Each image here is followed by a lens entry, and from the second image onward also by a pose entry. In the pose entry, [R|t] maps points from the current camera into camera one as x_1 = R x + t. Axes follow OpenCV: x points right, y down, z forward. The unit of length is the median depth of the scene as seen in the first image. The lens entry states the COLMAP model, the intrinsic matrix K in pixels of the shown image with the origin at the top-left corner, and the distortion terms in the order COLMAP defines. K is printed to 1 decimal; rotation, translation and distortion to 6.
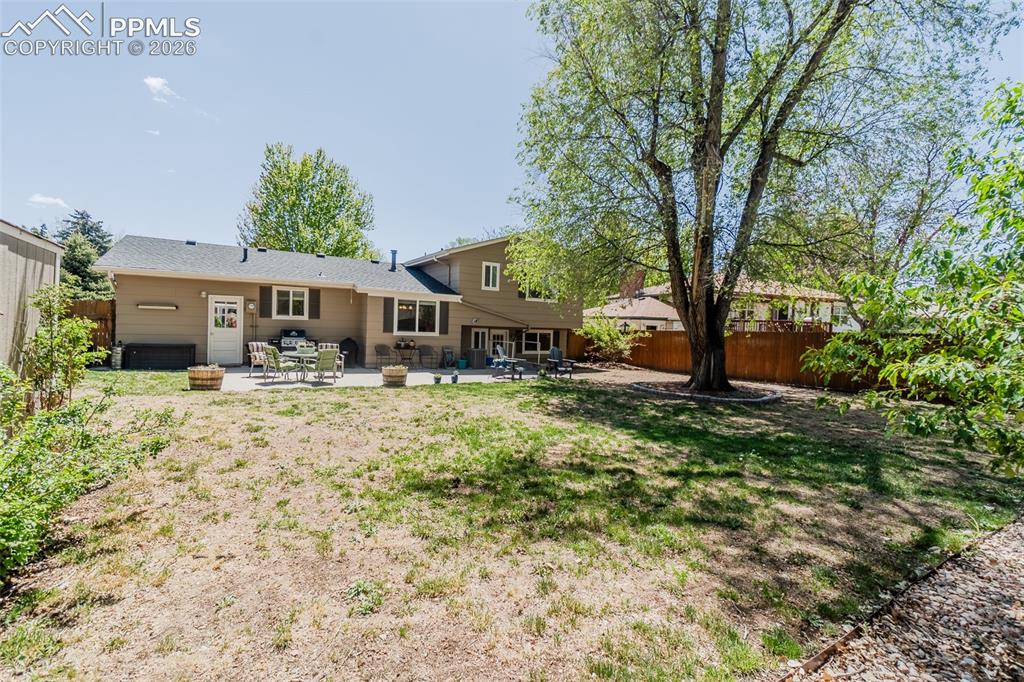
lens RADIAL K [[439.8, 0, 510.5], [0, 439.8, 336.7], [0, 0, 1]] dist [-0.007884, 0.001778]
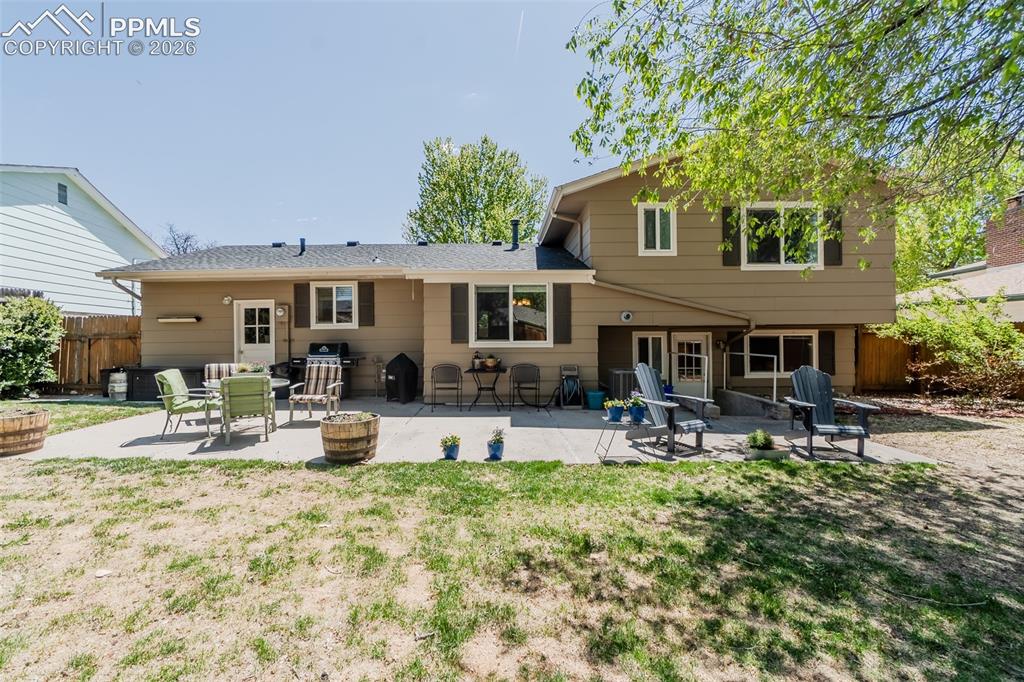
lens RADIAL K [[439.8, 0, 501.4], [0, 439.8, 336.7], [0, 0, 1]] dist [-0.007884, 0.001778]
pose [[0.841456, -0.041088, -0.538760, 0.078589], [0.022290, 0.998895, -0.041366, 0.006598], [0.539865, 0.022798, 0.841443, 0.499325]]
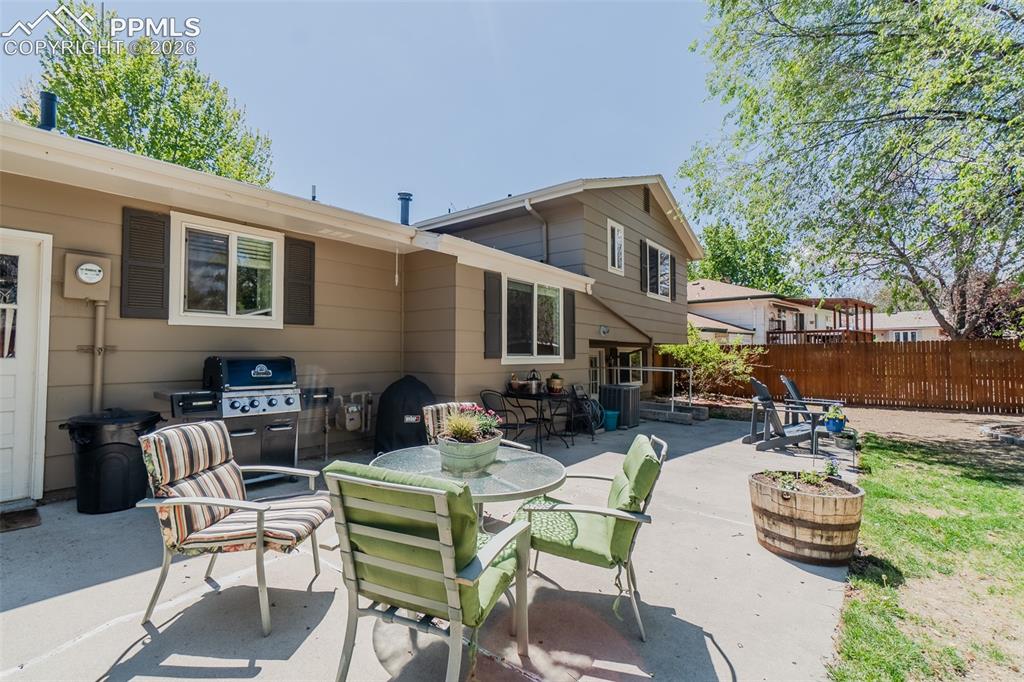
lens RADIAL K [[439.8, 0, 494.6], [0, 439.8, 339.2], [0, 0, 1]] dist [-0.007884, 0.001778]
pose [[0.956548, -0.017273, 0.291063, -0.365449], [0.030425, 0.998707, -0.040723, -0.010113], [-0.289984, 0.047809, 0.955837, 0.572092]]
